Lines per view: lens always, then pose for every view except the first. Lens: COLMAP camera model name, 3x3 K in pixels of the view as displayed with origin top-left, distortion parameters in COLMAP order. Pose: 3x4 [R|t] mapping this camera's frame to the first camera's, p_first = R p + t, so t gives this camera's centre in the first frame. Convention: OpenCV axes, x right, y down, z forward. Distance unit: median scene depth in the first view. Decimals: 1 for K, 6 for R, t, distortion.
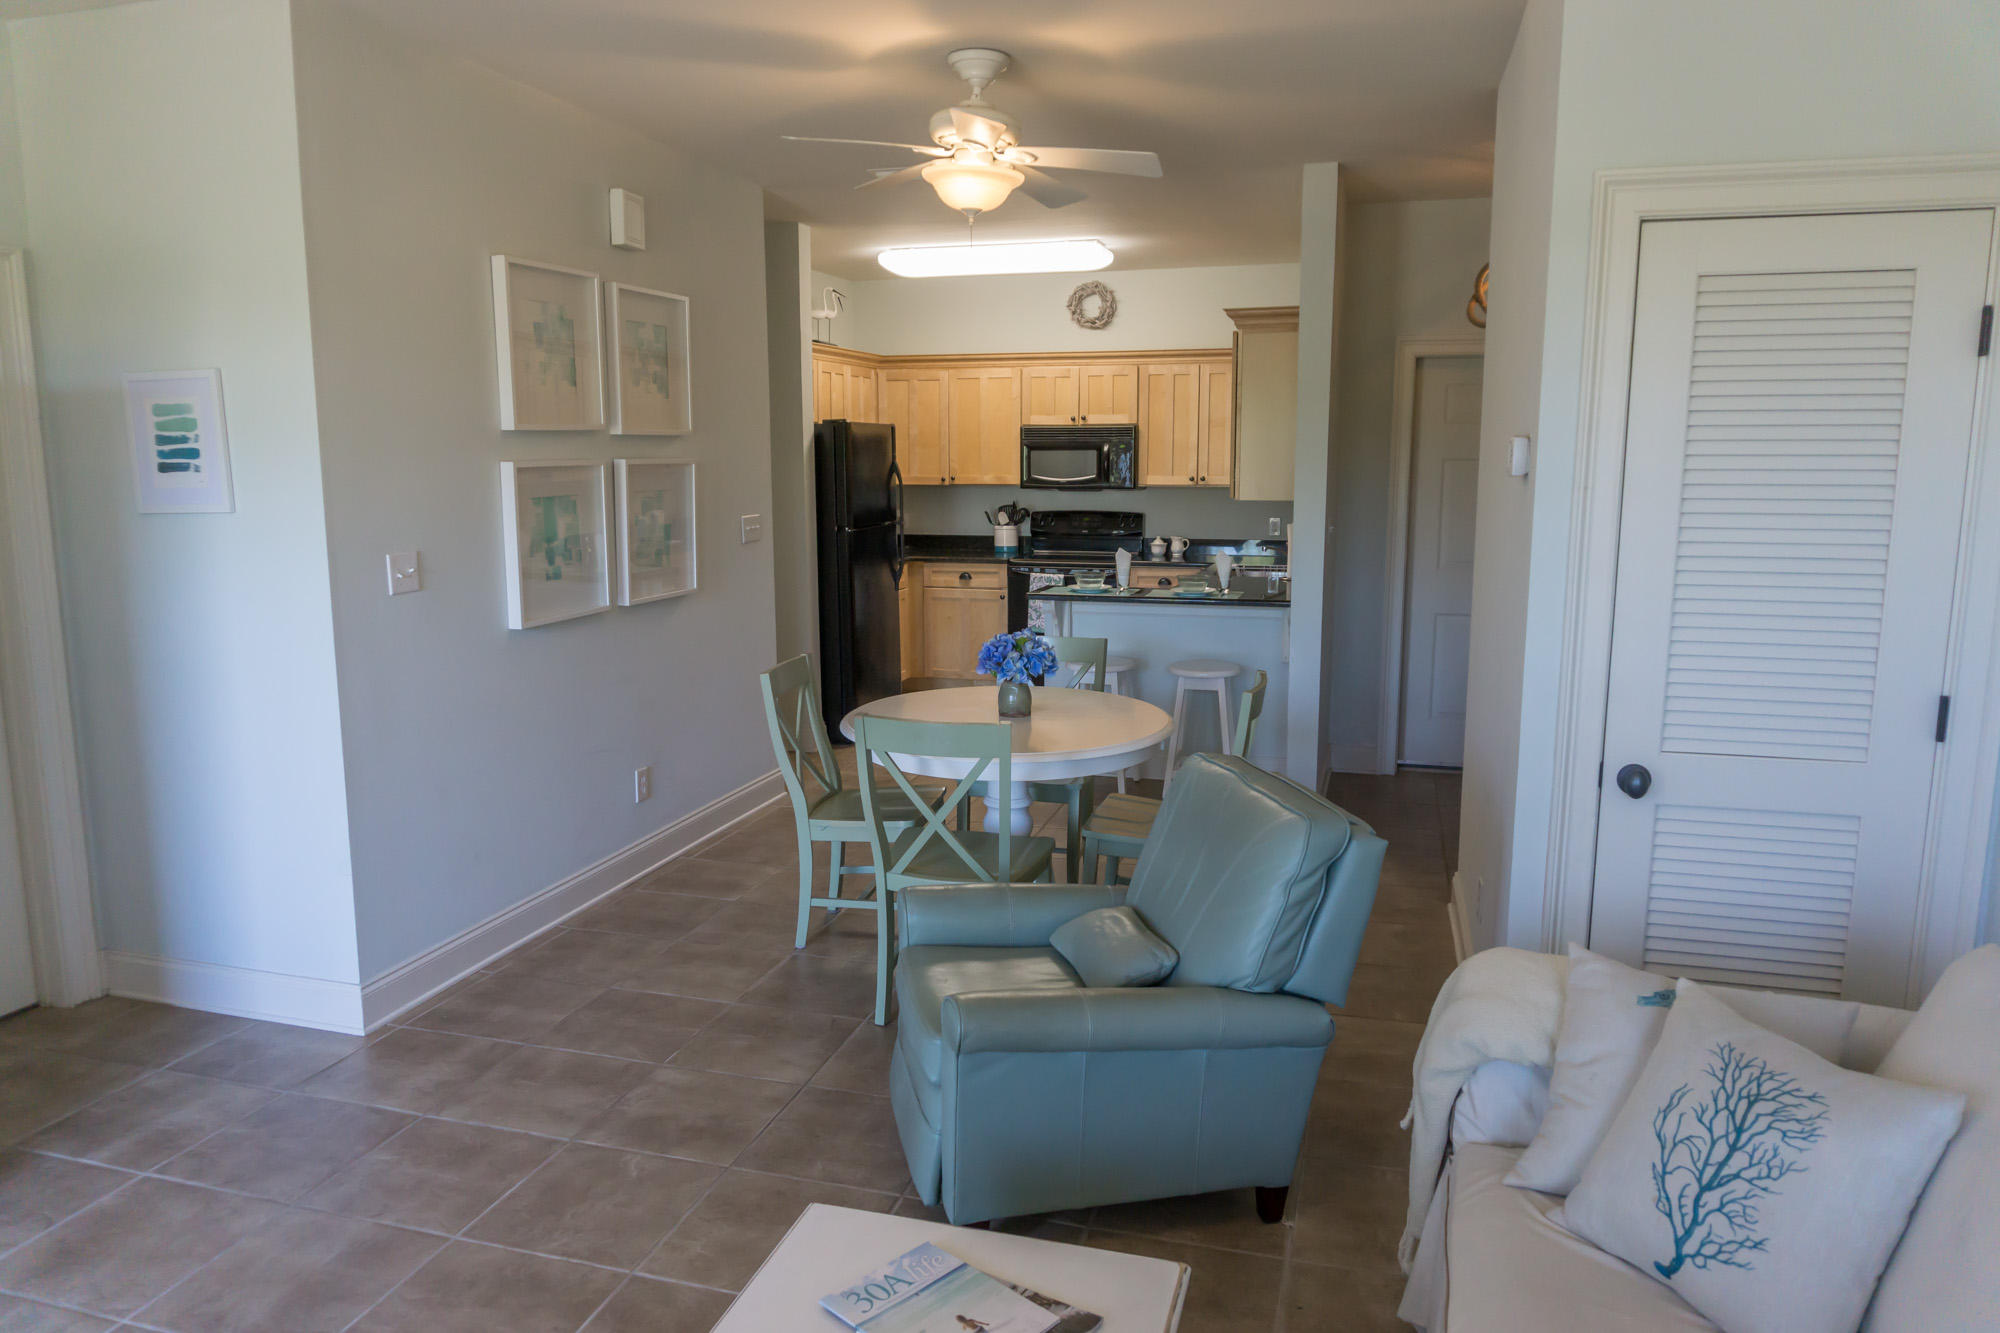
lens RADIAL K [[1329.4, 0, 992.8], [0, 1329.4, 671.0], [0, 0, 1]] dist [-0.020081, -0.002766]
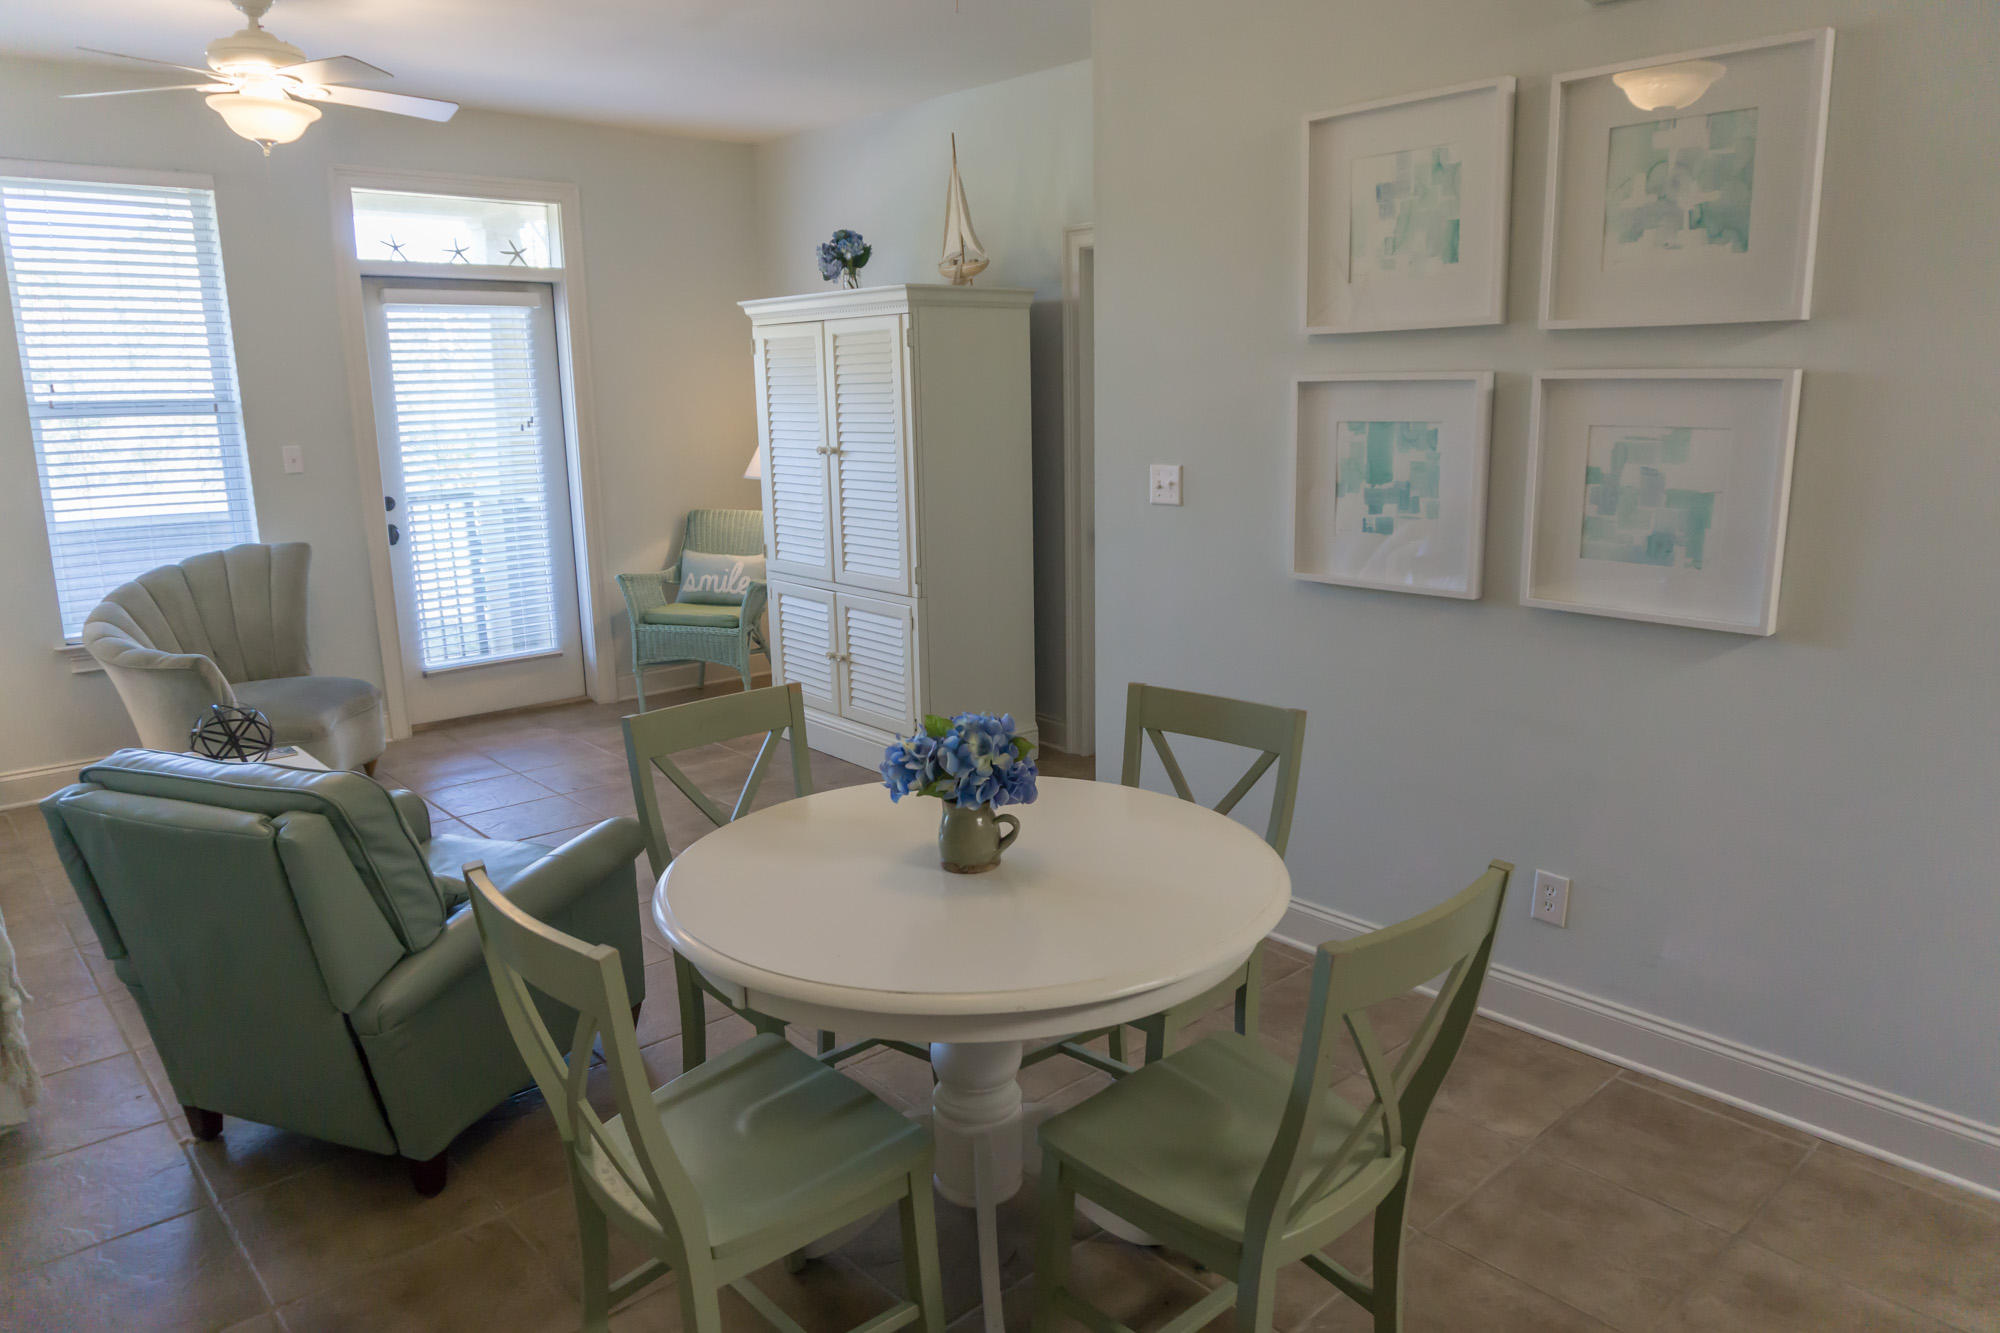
lens RADIAL K [[1333.5, 0, 998.9], [0, 1333.5, 670.3], [0, 0, 1]] dist [-0.014164, -0.001789]
pose [[-0.523882, 0.188504, -0.830671, 0.427678], [-0.125532, 0.947471, 0.294178, -0.191844], [0.842490, 0.258390, -0.472700, 1.206950]]
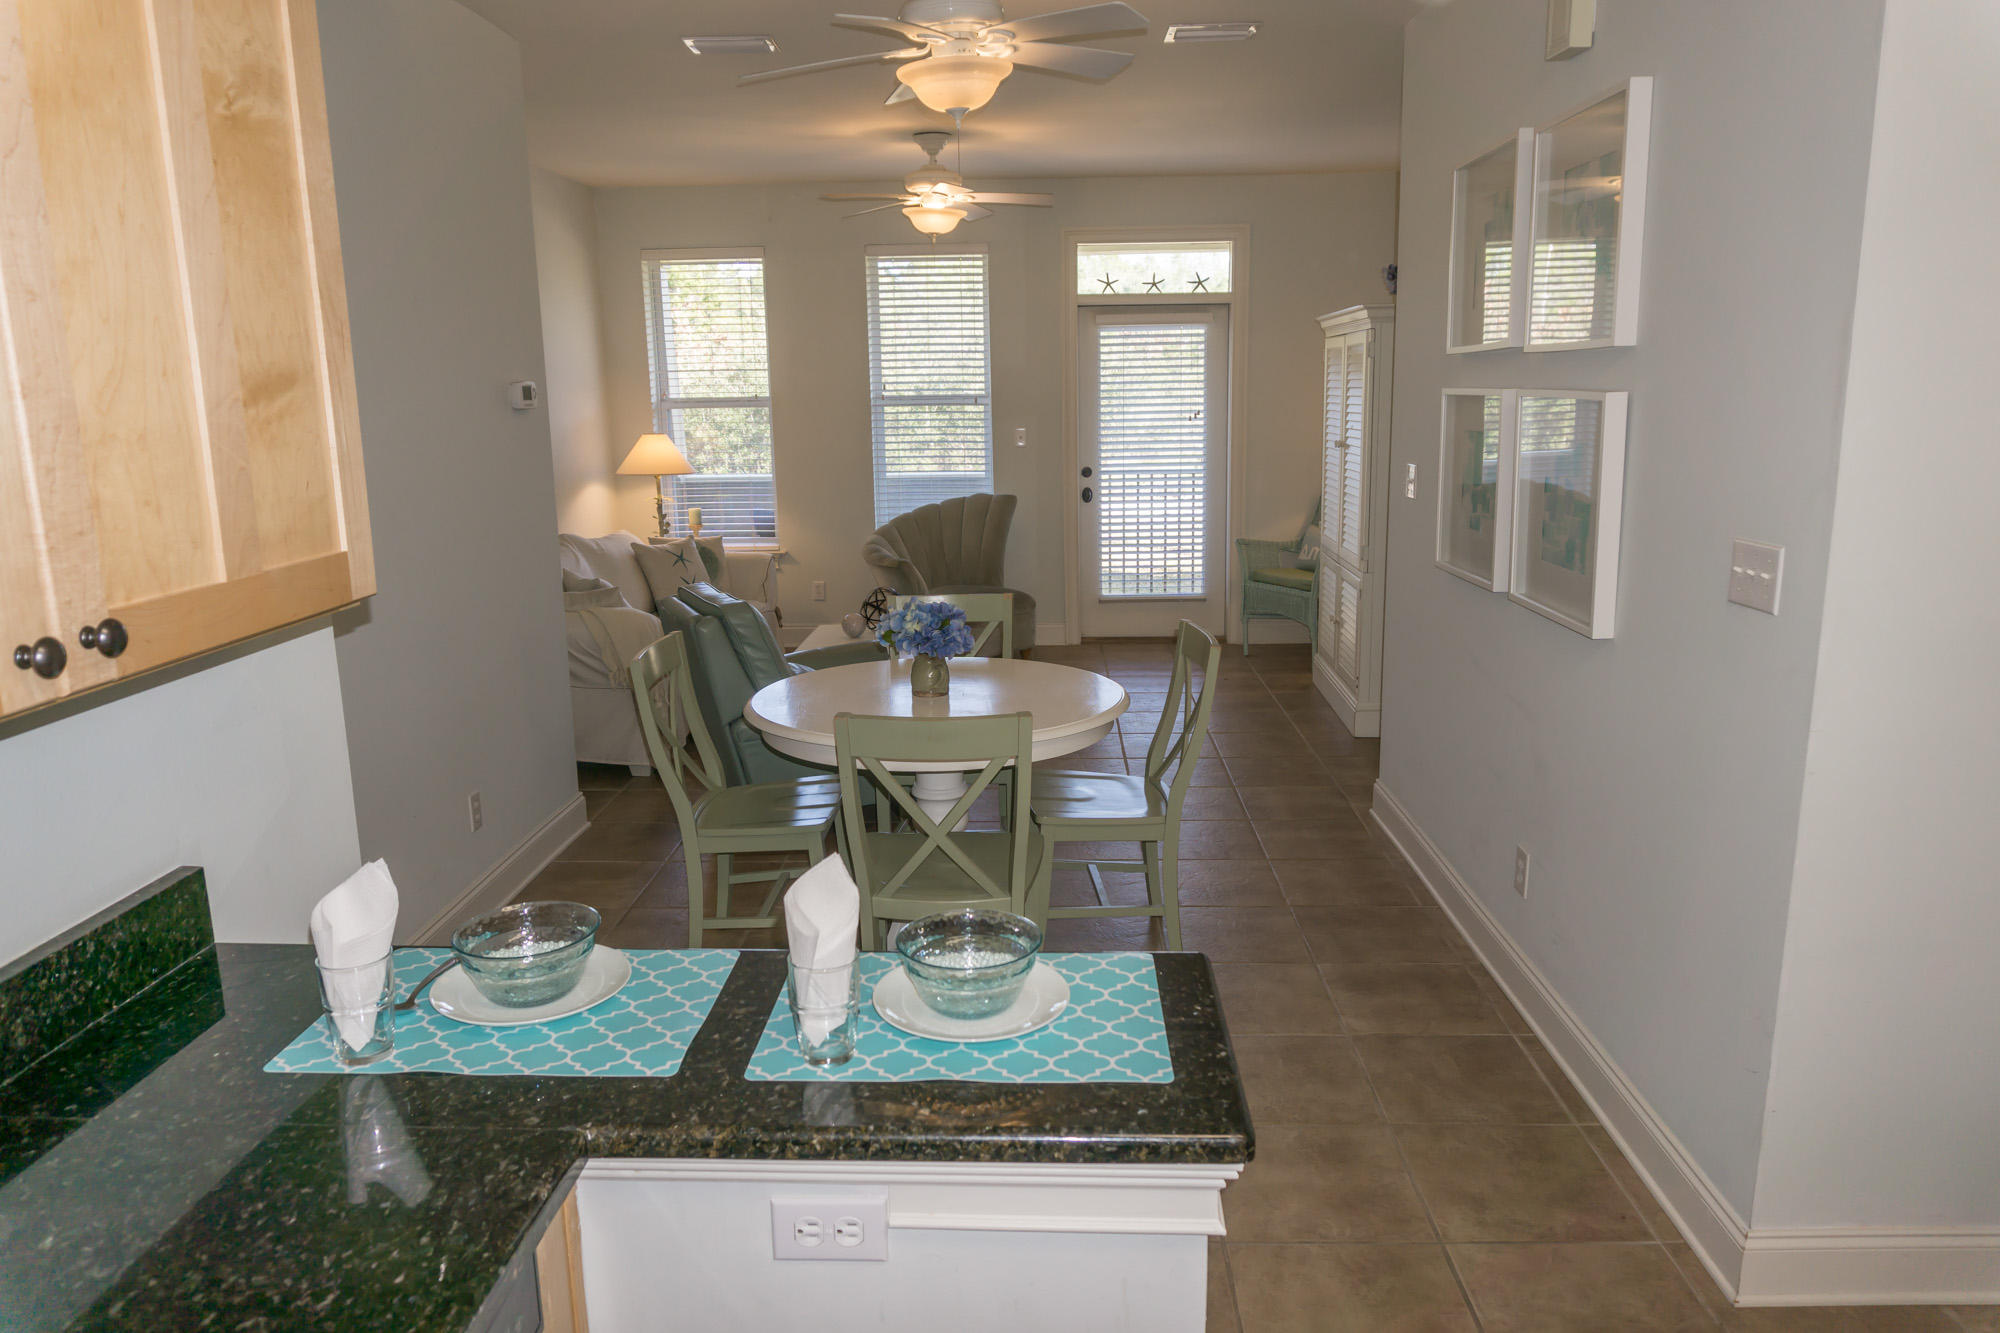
lens RADIAL K [[1333.4, 0, 999.1], [0, 1333.4, 667.8], [0, 0, 1]] dist [-0.019674, -0.002156]
pose [[-0.968950, 0.065950, -0.238300, 0.175381], [-0.025038, 0.932648, 0.359918, -0.286016], [0.245987, 0.354709, -0.902038, 1.735665]]
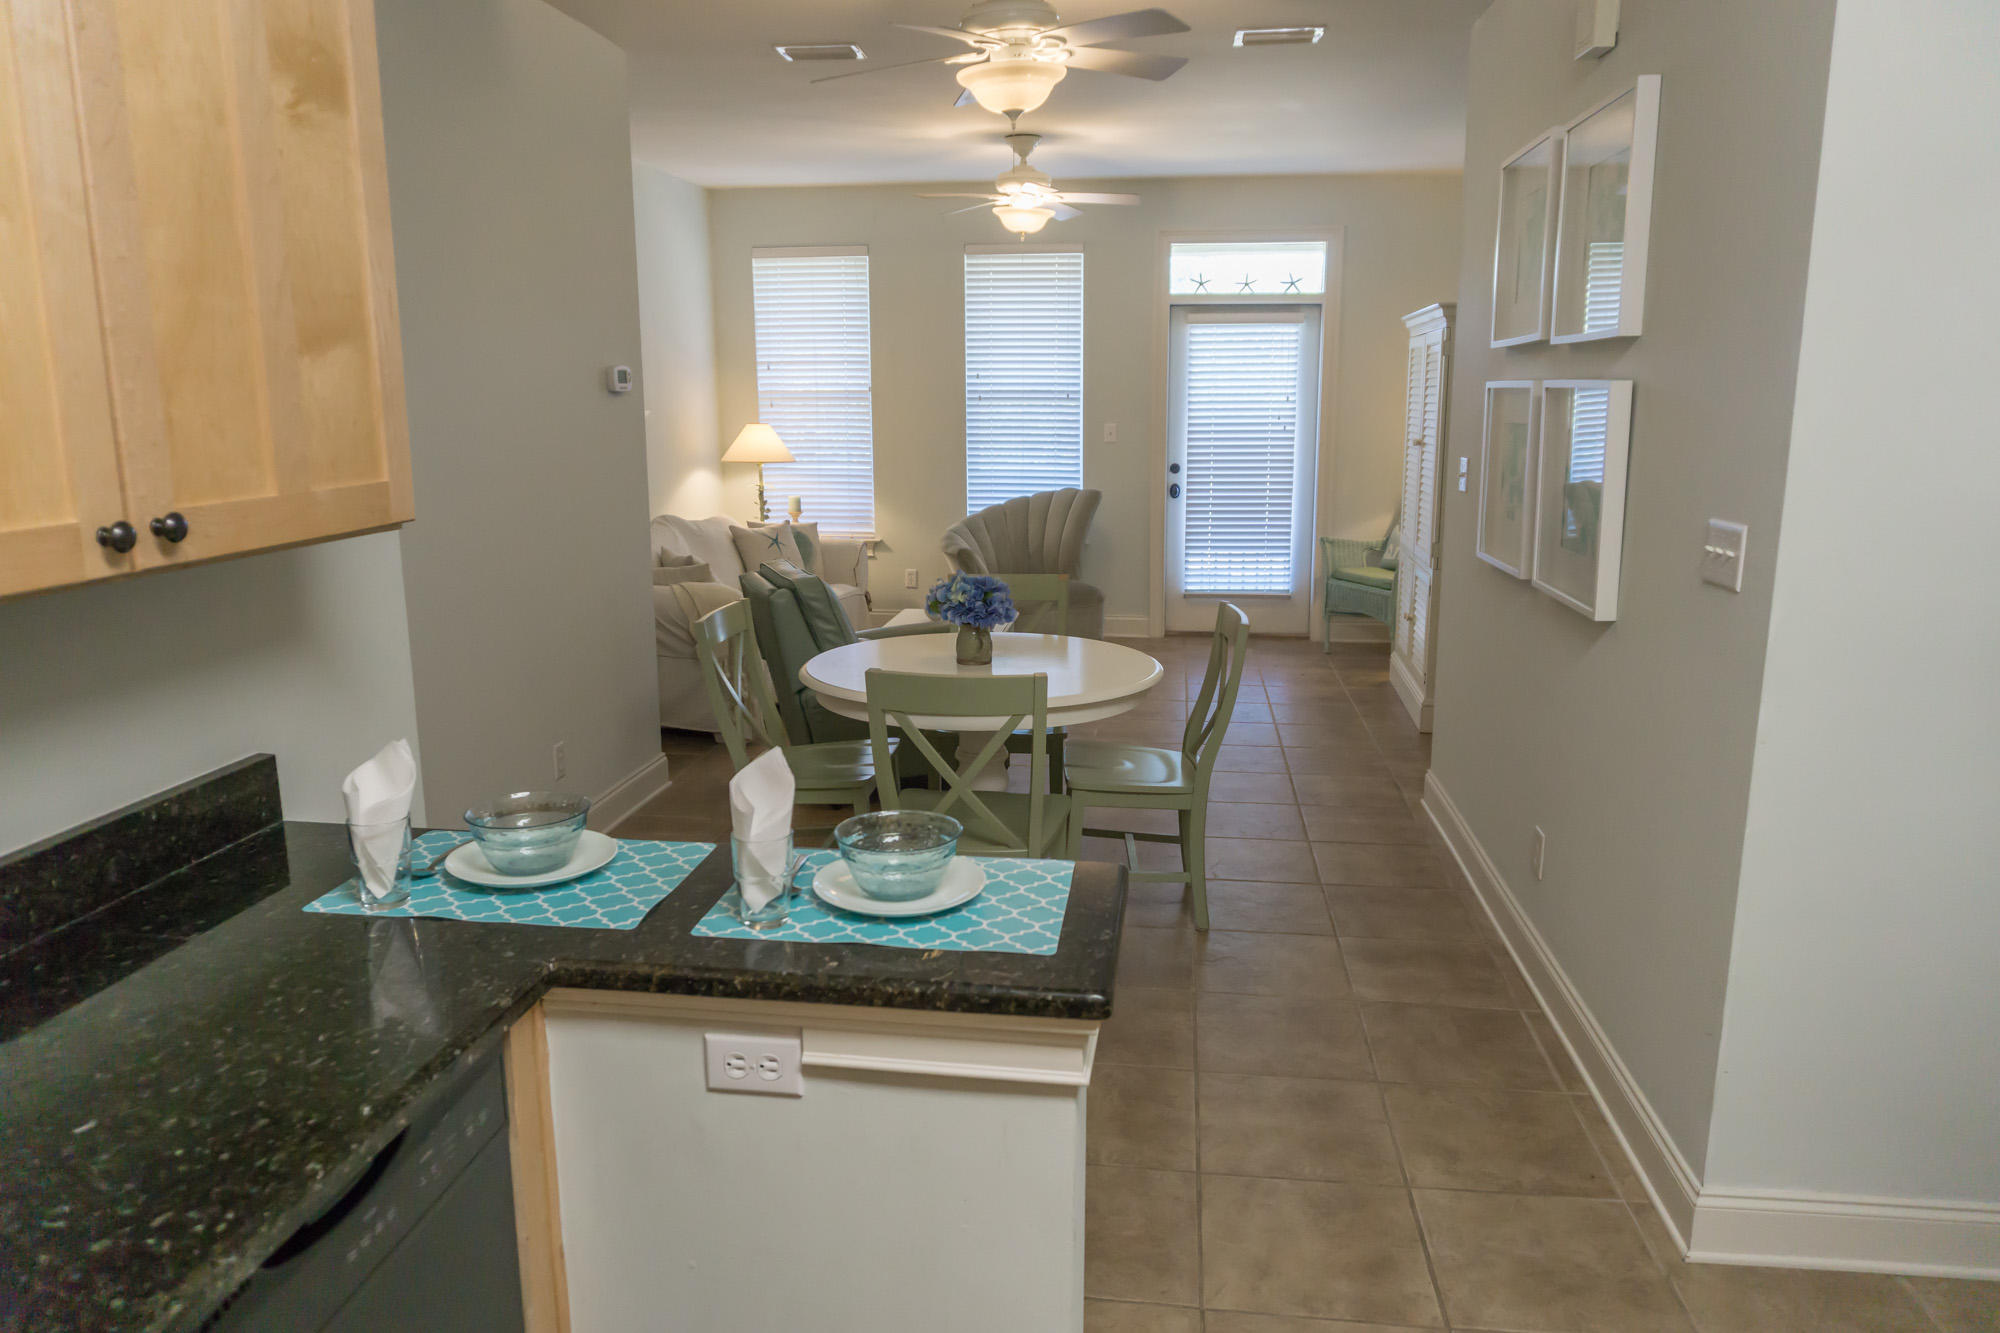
lens RADIAL K [[1333.4, 0, 999.1], [0, 1333.4, 667.8], [0, 0, 1]] dist [-0.019674, -0.002156]
pose [[-0.988230, 0.033545, -0.149255, 0.134875], [-0.022540, 0.933085, 0.358949, -0.283575], [0.151309, 0.358088, -0.921346, 1.794975]]
